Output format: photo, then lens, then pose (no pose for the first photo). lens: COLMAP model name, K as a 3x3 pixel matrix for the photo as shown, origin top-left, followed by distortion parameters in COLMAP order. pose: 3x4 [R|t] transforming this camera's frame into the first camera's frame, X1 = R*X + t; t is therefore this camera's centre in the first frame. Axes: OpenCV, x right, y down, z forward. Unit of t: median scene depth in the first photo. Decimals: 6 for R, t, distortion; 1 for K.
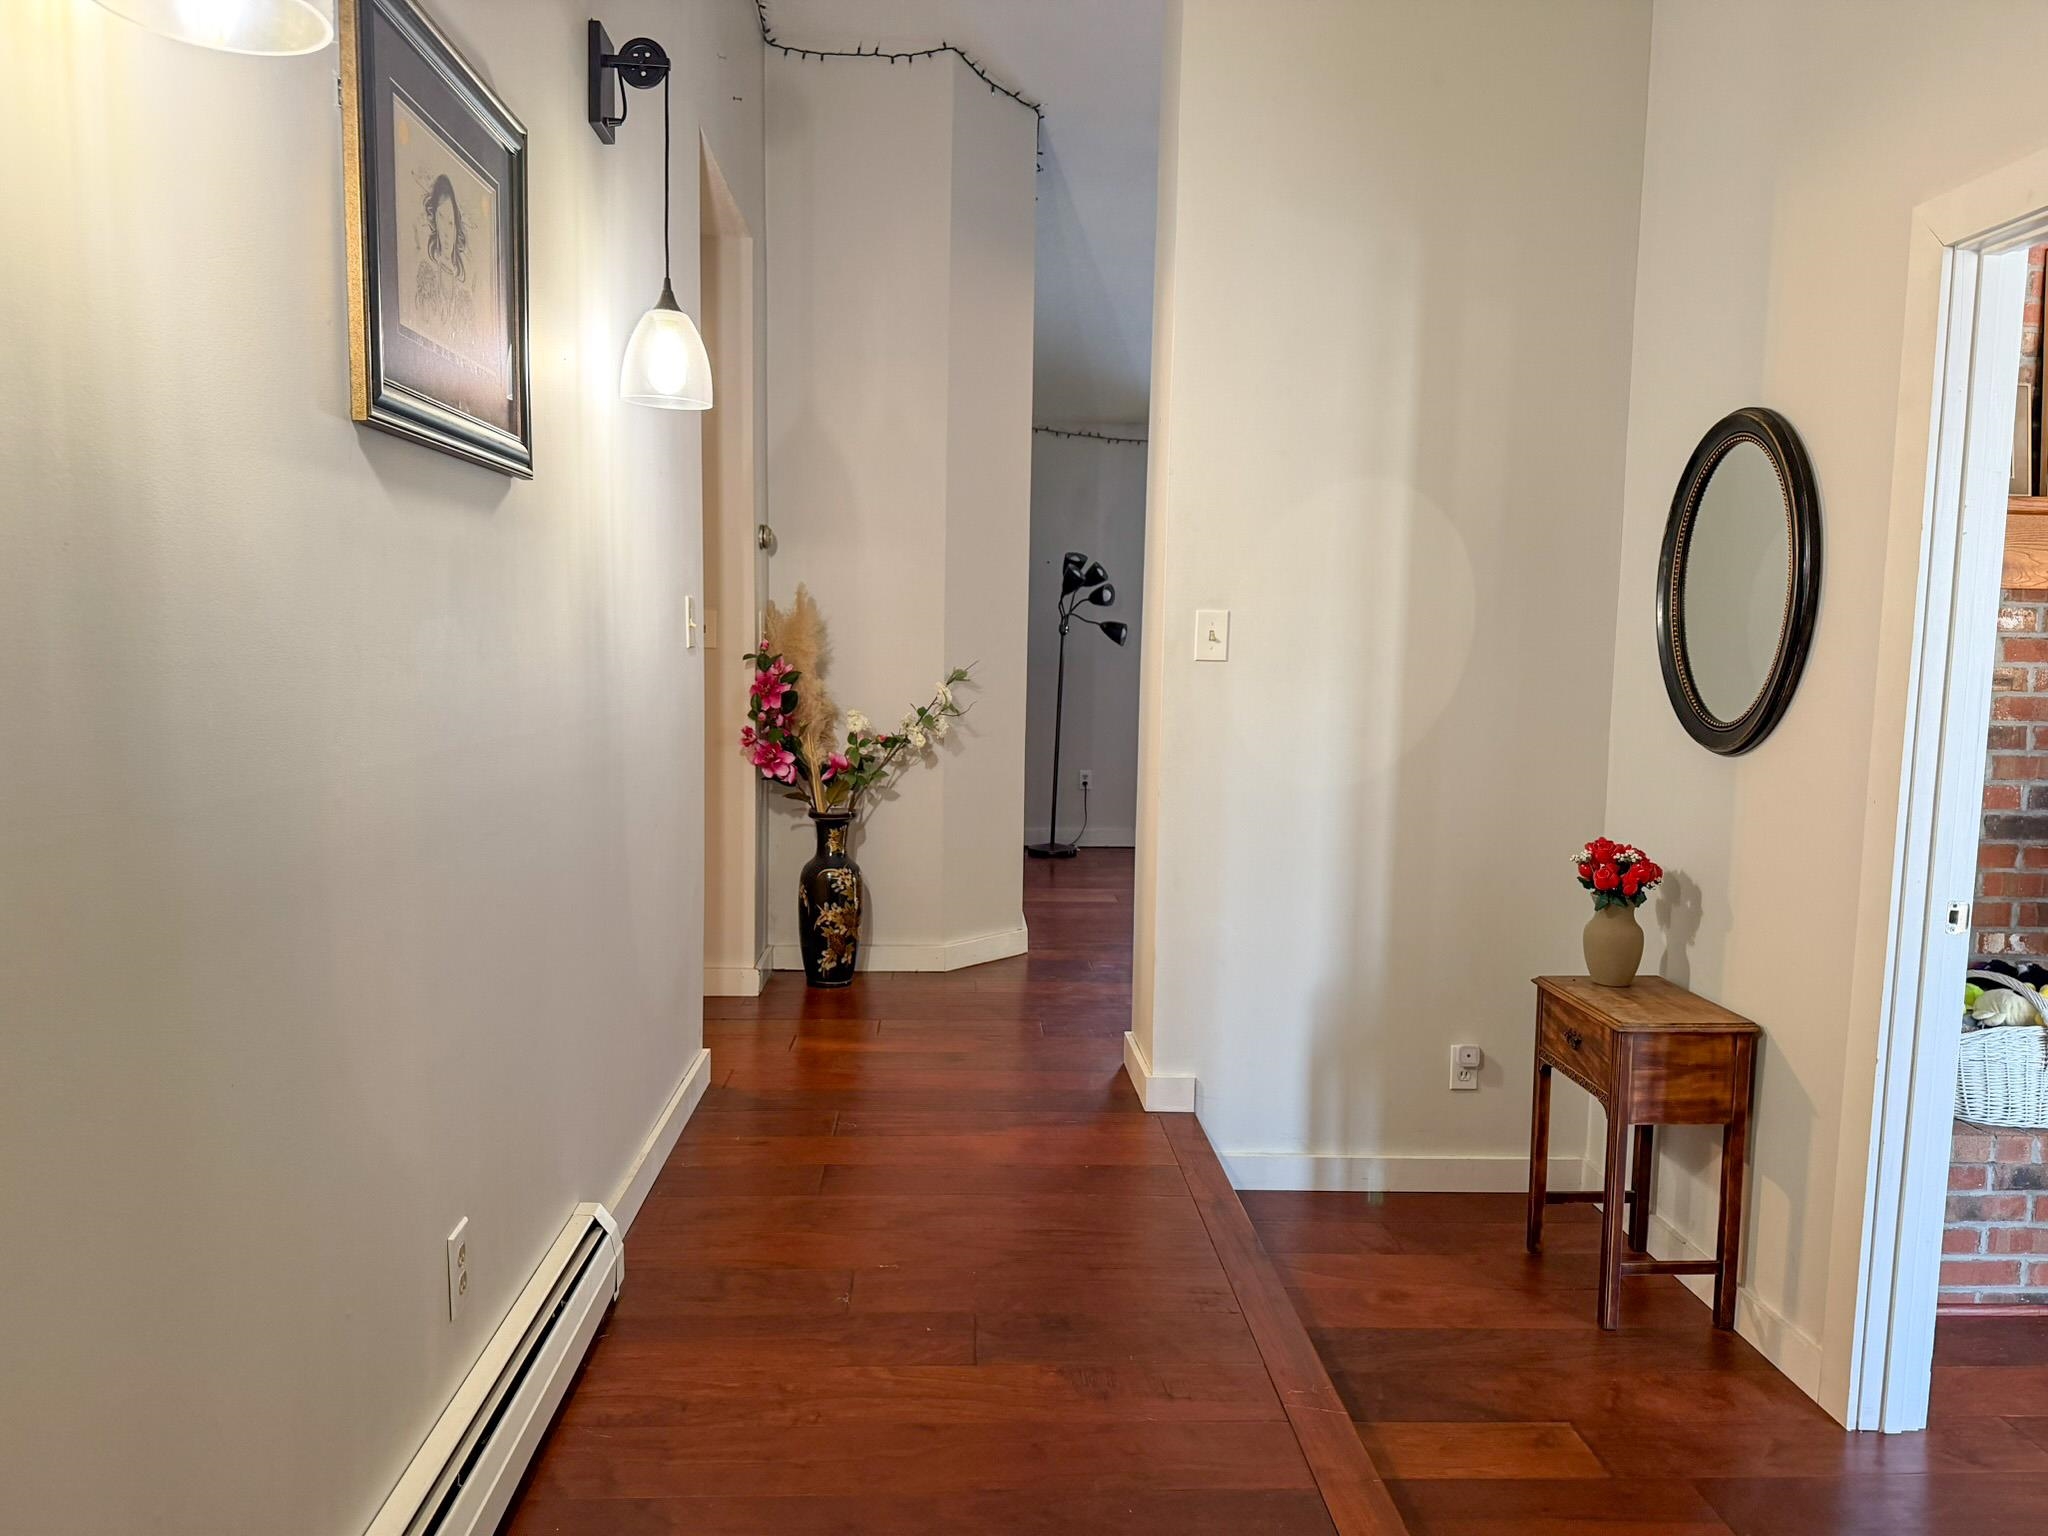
lens RADIAL K [[1461.9, 0, 1022.6], [0, 1461.9, 775.0], [0, 0, 1]] dist [0.016440, -0.052433]
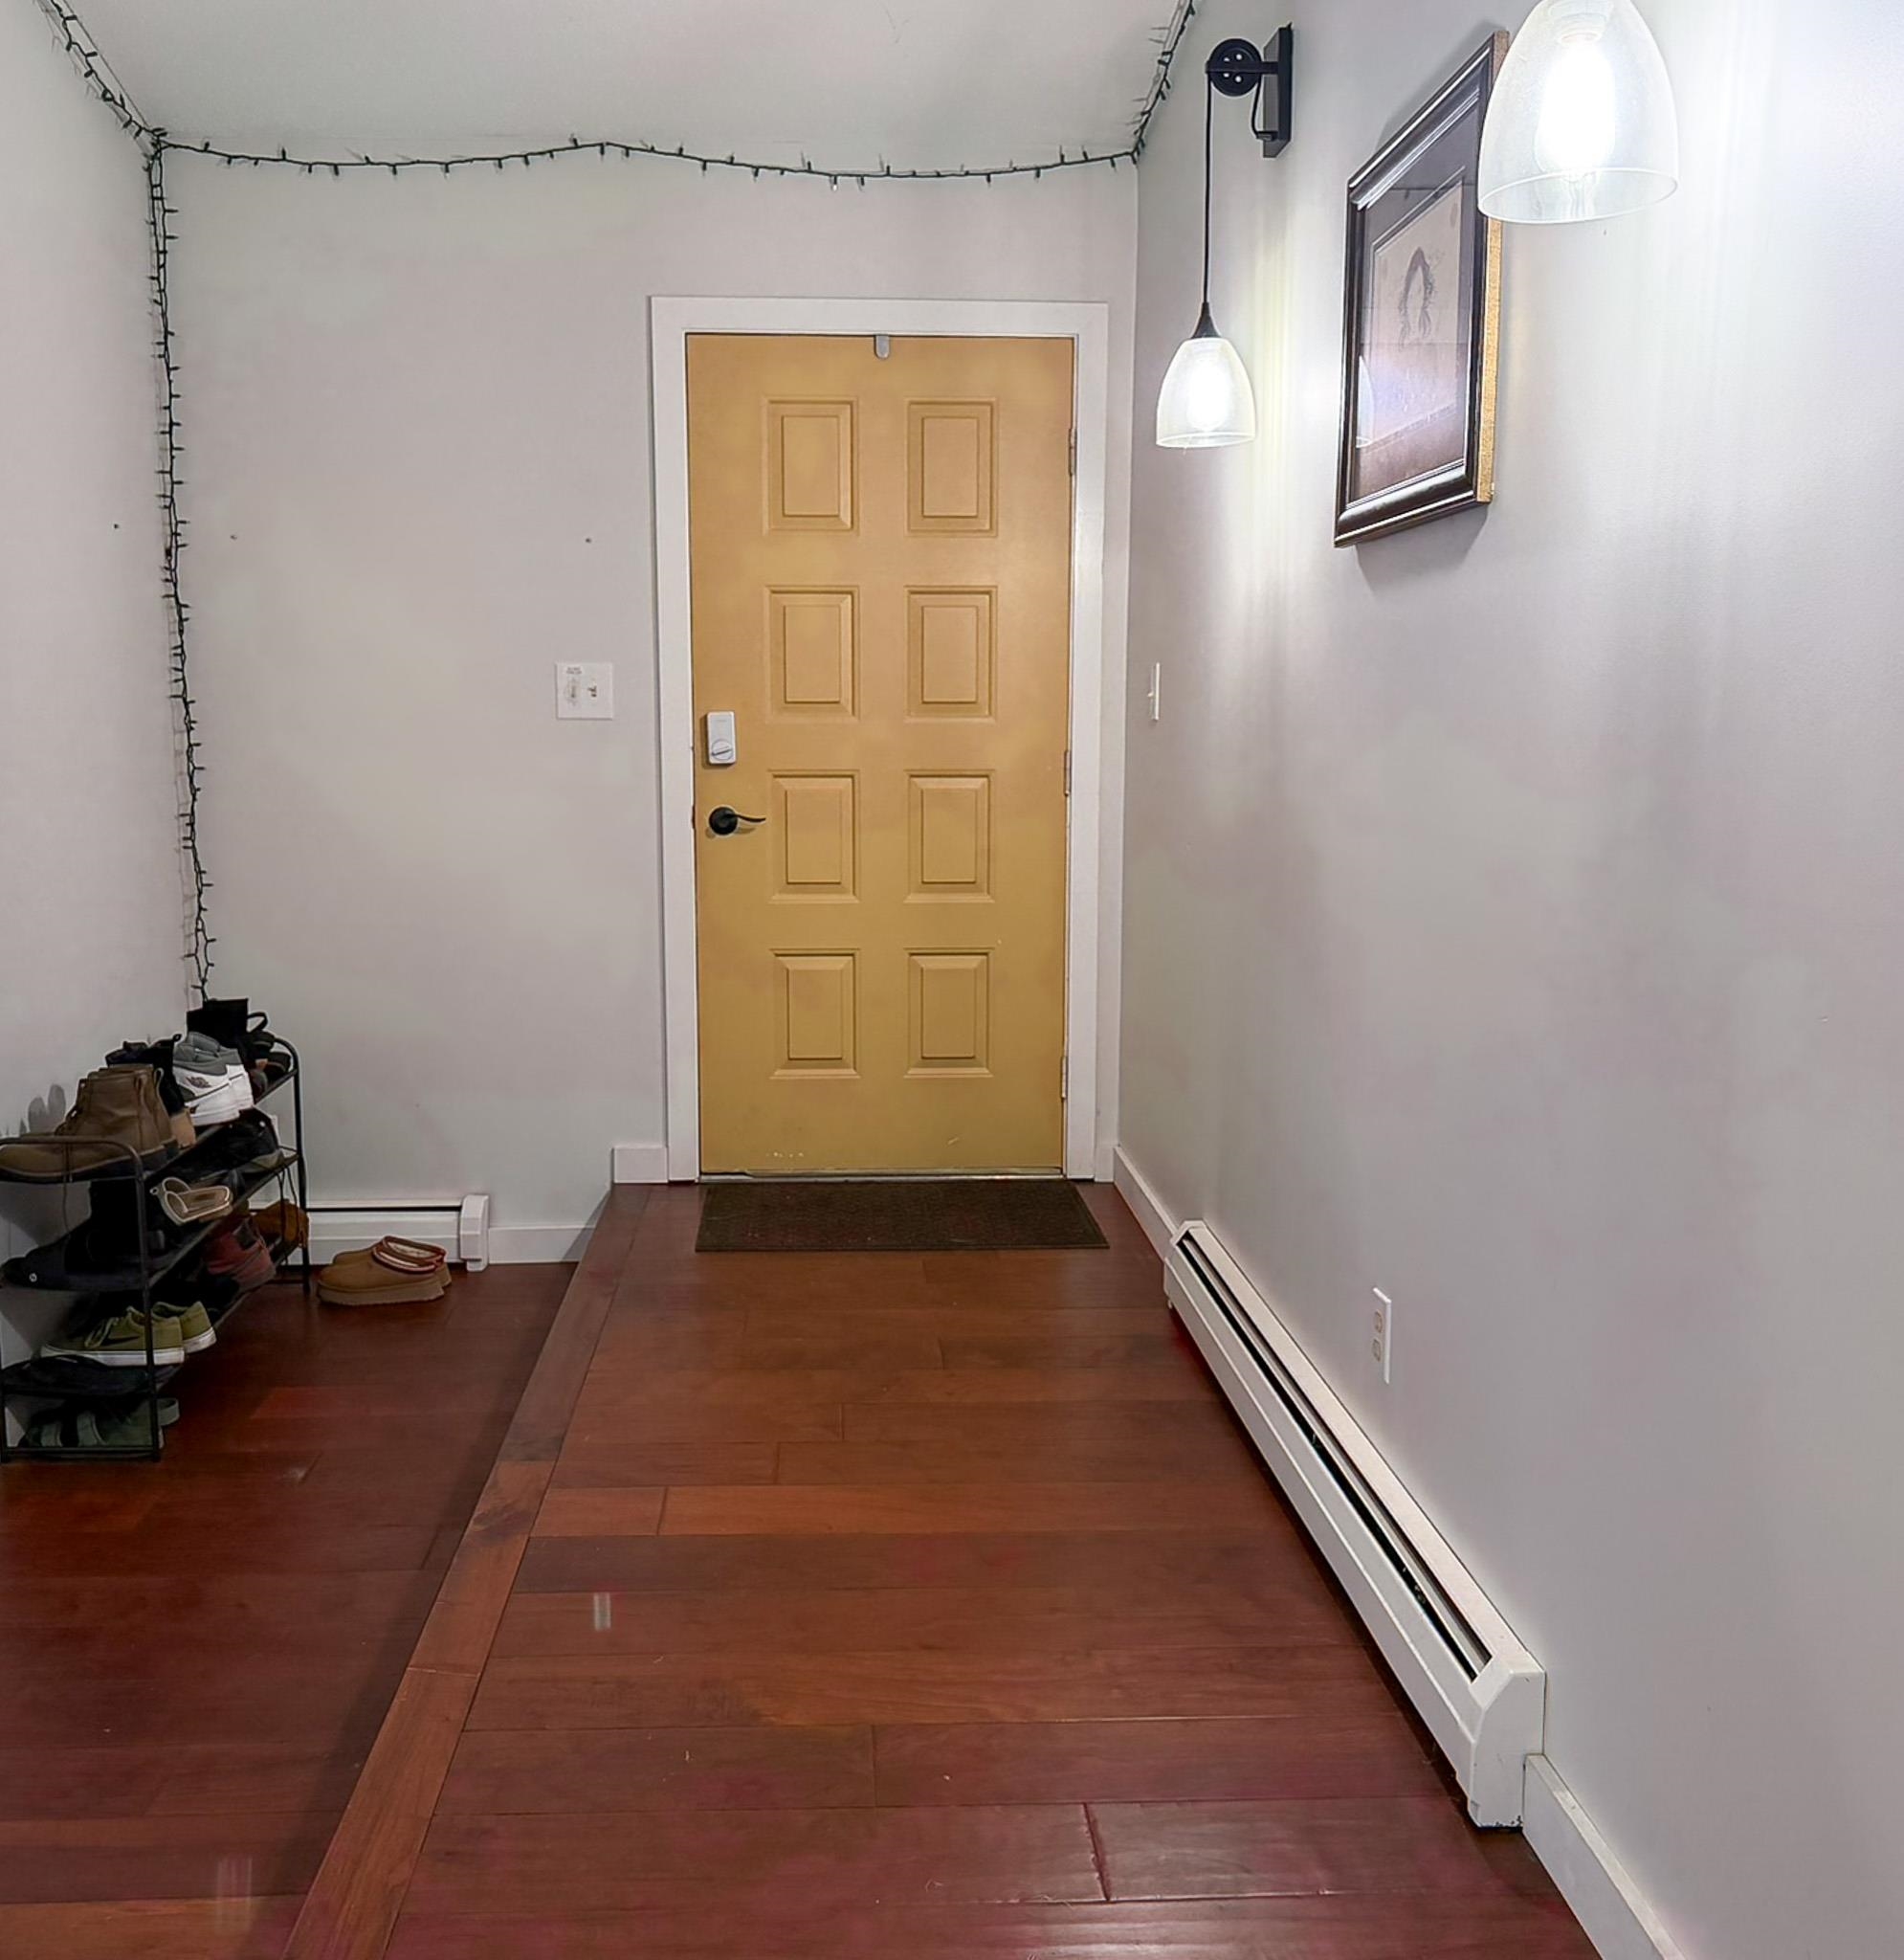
lens RADIAL K [[1872.6, 0, 949.5], [0, 1872.6, 980.7], [0, 0, 1]] dist [0.001383, 0.000000]
pose [[-0.999643, -0.018095, -0.019644, -0.047572], [-0.021982, 0.975171, 0.220361, -0.159958], [0.015169, 0.220715, -0.975220, 1.904520]]
